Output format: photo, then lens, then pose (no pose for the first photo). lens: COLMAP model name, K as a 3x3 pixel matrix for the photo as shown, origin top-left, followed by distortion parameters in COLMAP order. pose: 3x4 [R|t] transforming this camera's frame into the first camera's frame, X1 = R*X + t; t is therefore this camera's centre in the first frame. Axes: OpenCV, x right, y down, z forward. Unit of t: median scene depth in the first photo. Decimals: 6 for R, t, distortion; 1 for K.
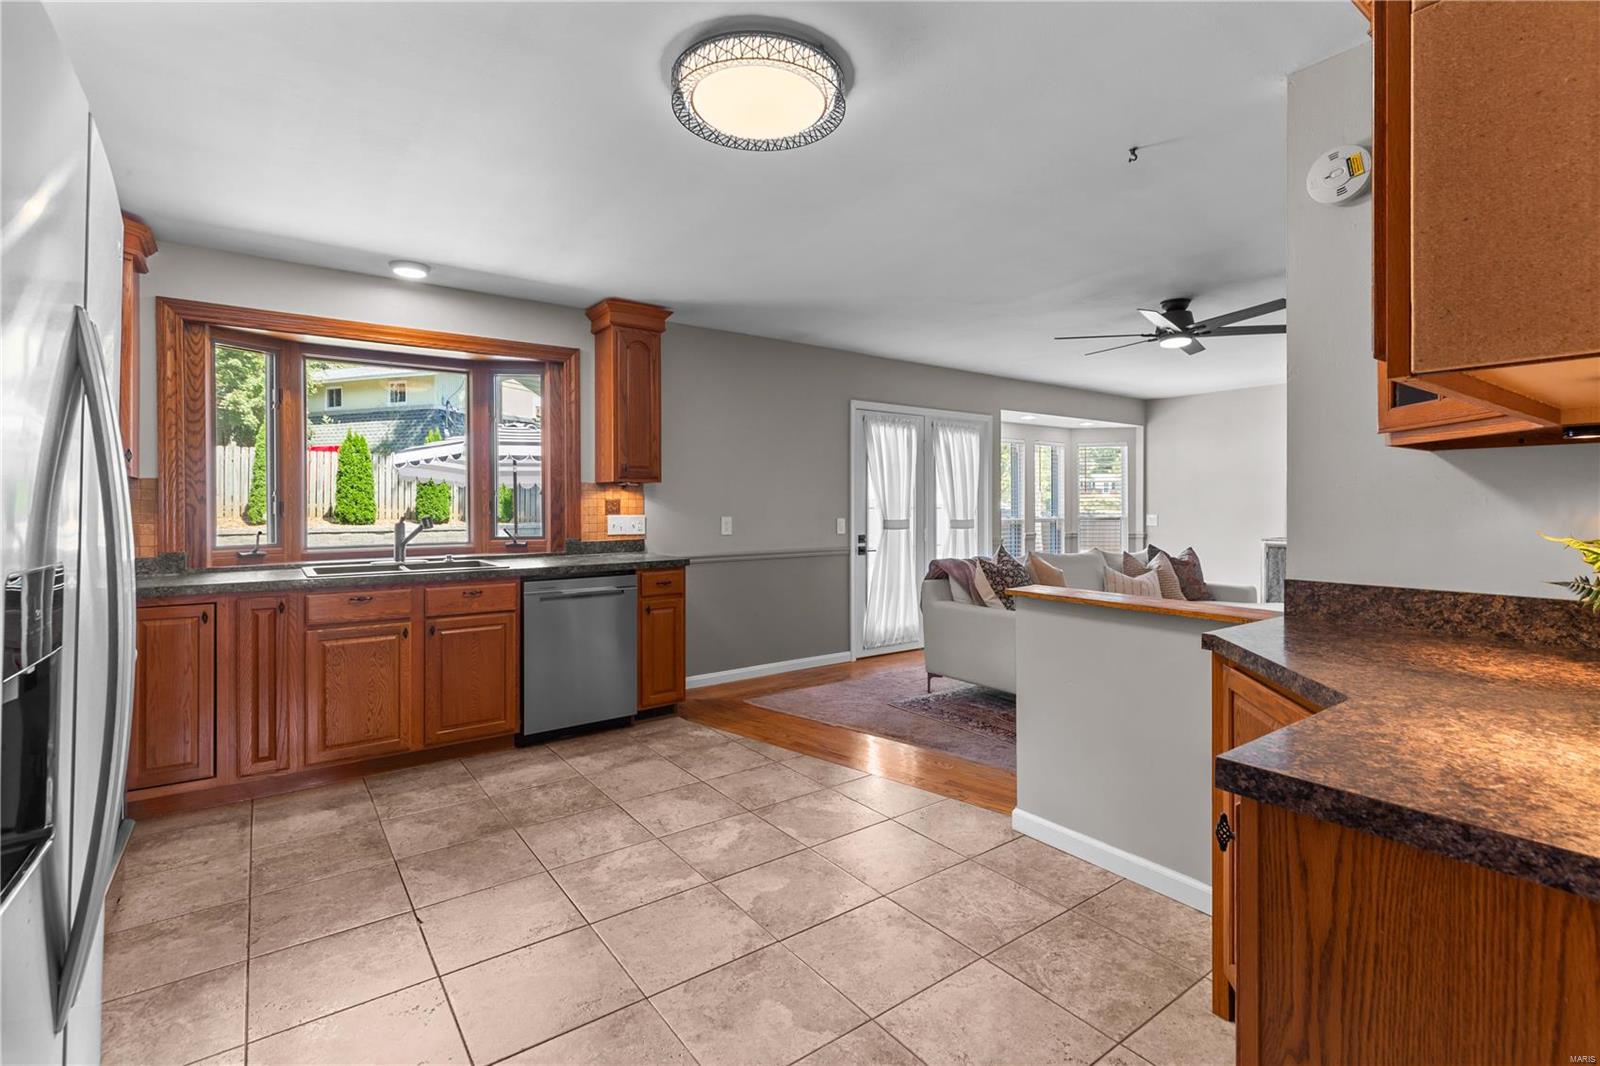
lens RADIAL K [[738.5, 0, 827.5], [0, 738.5, 504.9], [0, 0, 1]] dist [0.004276, 0.000160]
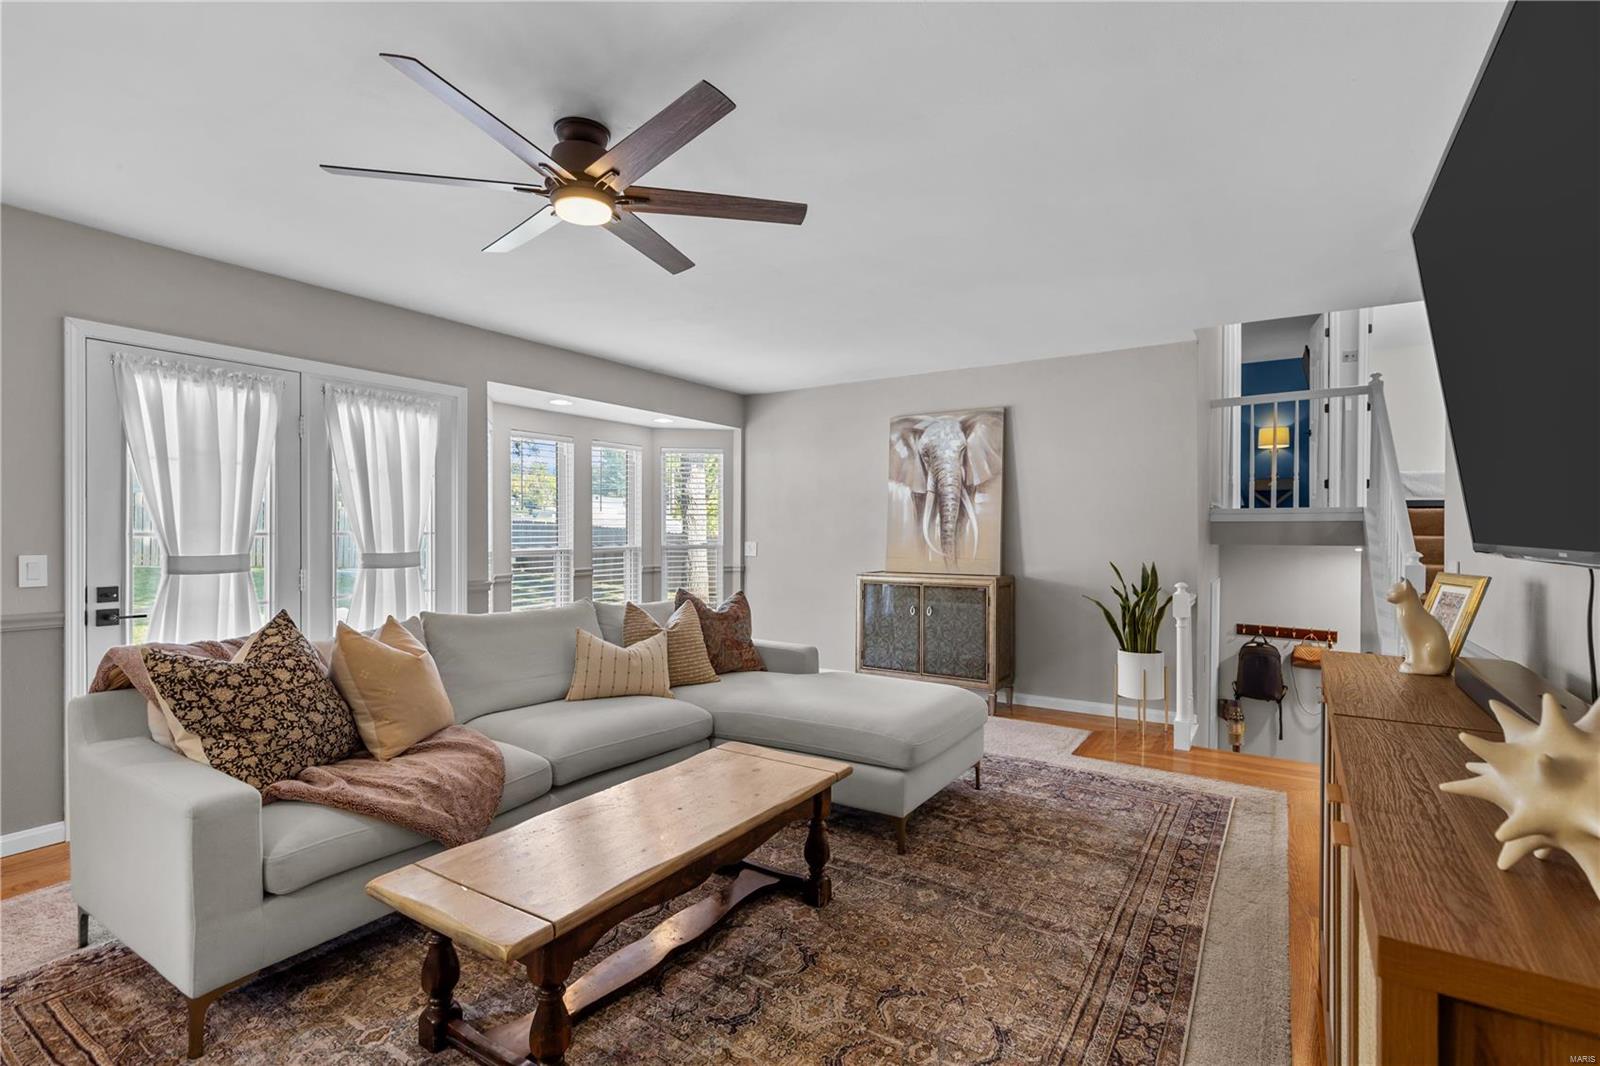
lens RADIAL K [[748.3, 0, 819.7], [0, 748.3, 533.3], [0, 0, 1]] dist [0.004600, 0.000256]
pose [[0.932578, 0.000186, 0.360969, 0.502728], [-0.002299, 0.999983, 0.005425, -0.000660], [-0.360961, -0.005889, 0.932562, 0.529877]]
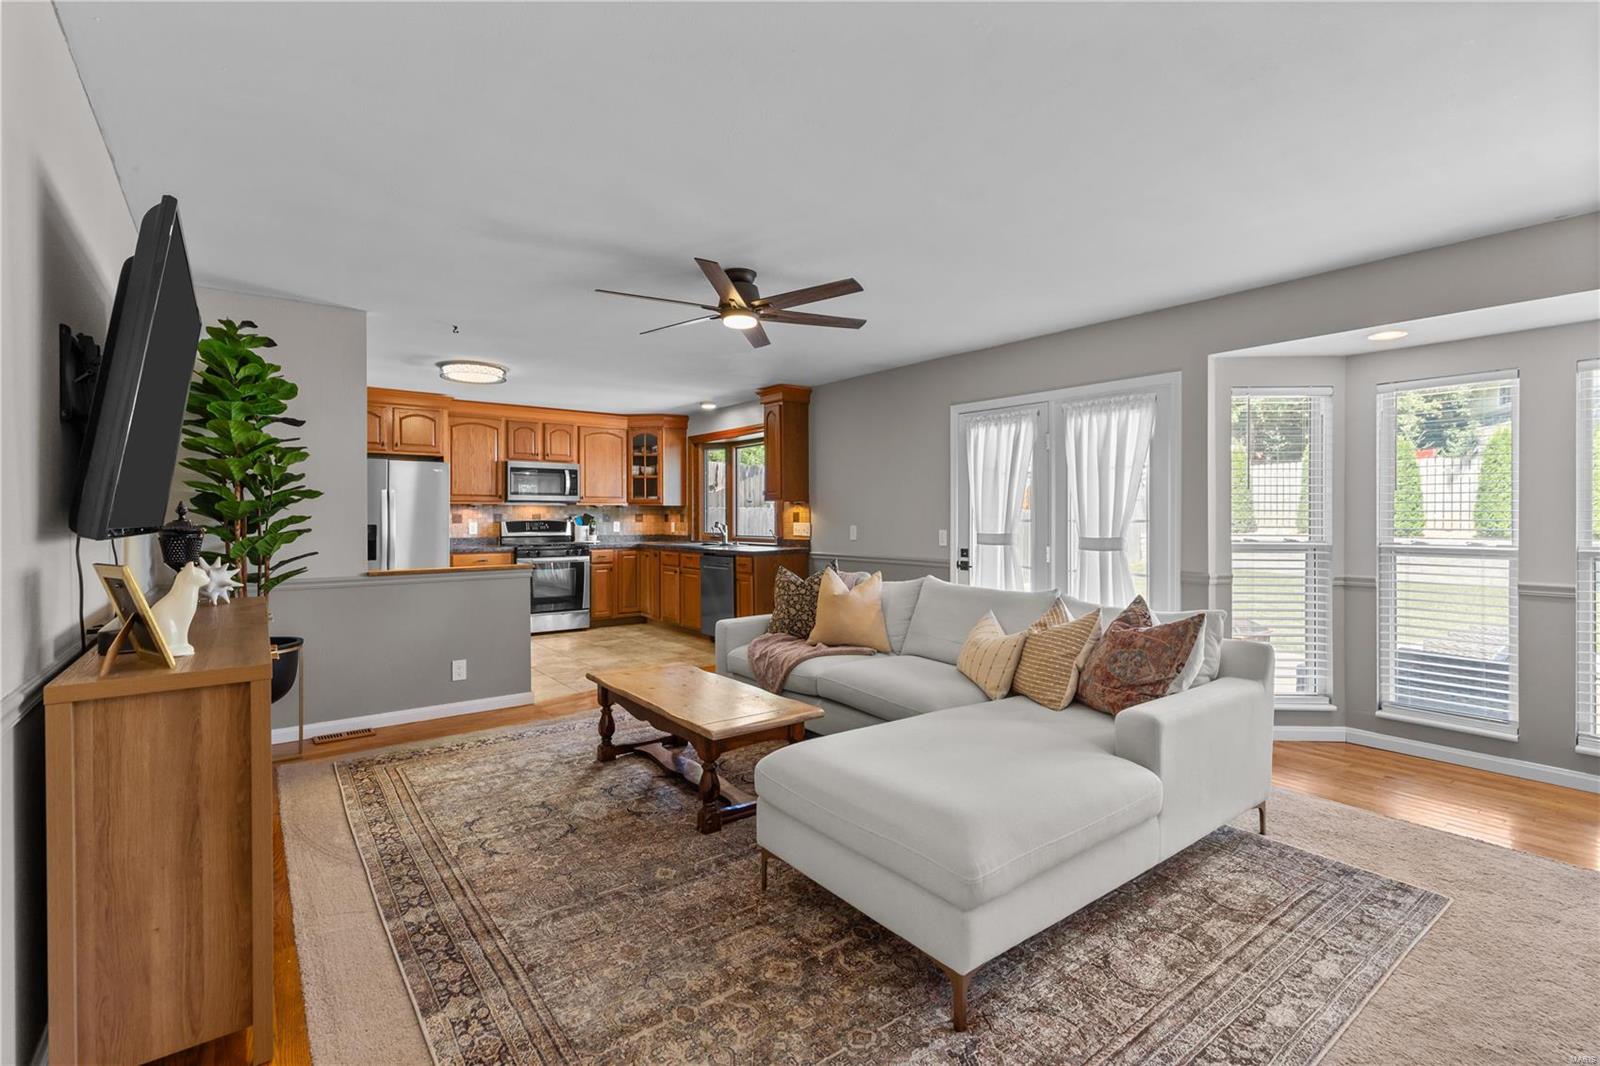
lens RADIAL K [[744.9, 0, 817.3], [0, 744.9, 520.3], [0, 0, 1]] dist [0.006722, 0.000014]
pose [[0.010491, 0.008418, -0.999910, 1.548335], [0.000767, 0.999964, 0.008426, -0.004627], [0.999945, -0.000856, 0.010484, 1.270161]]
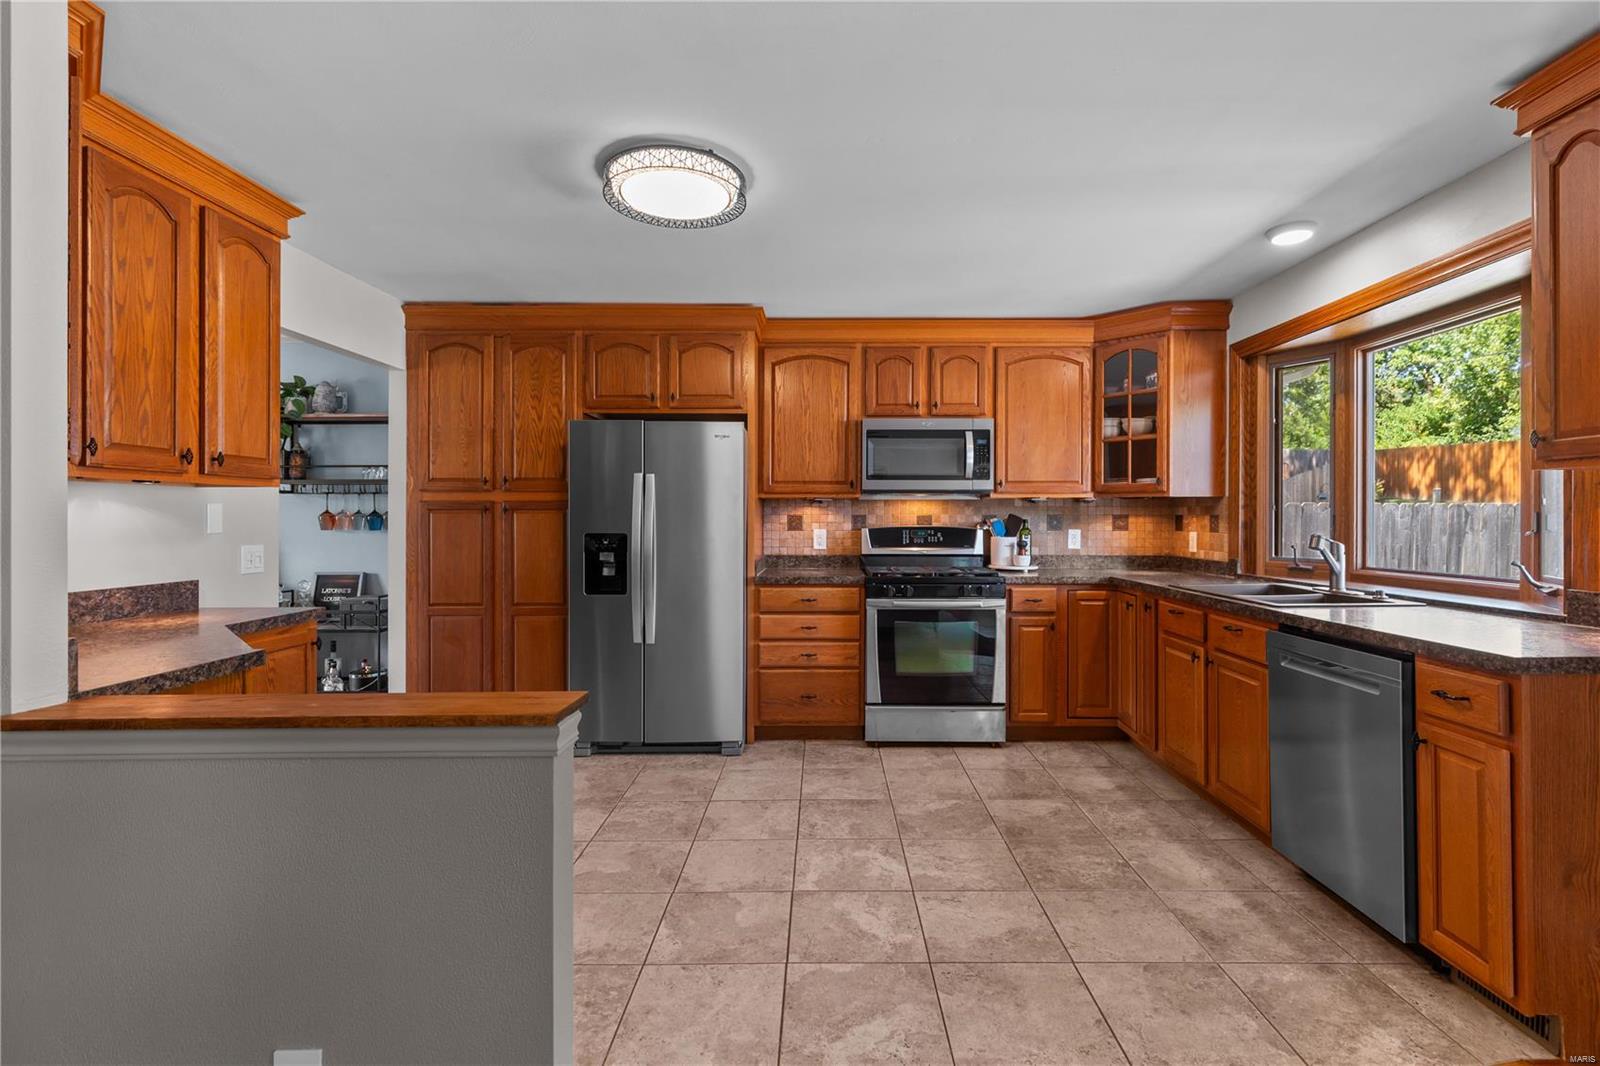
lens RADIAL K [[744.9, 0, 817.3], [0, 744.9, 520.3], [0, 0, 1]] dist [0.006722, 0.000014]
pose [[-0.613793, 0.005829, -0.789446, 0.409692], [0.001605, 0.999980, 0.006136, -0.004131], [0.789466, 0.002500, -0.613790, 1.079522]]
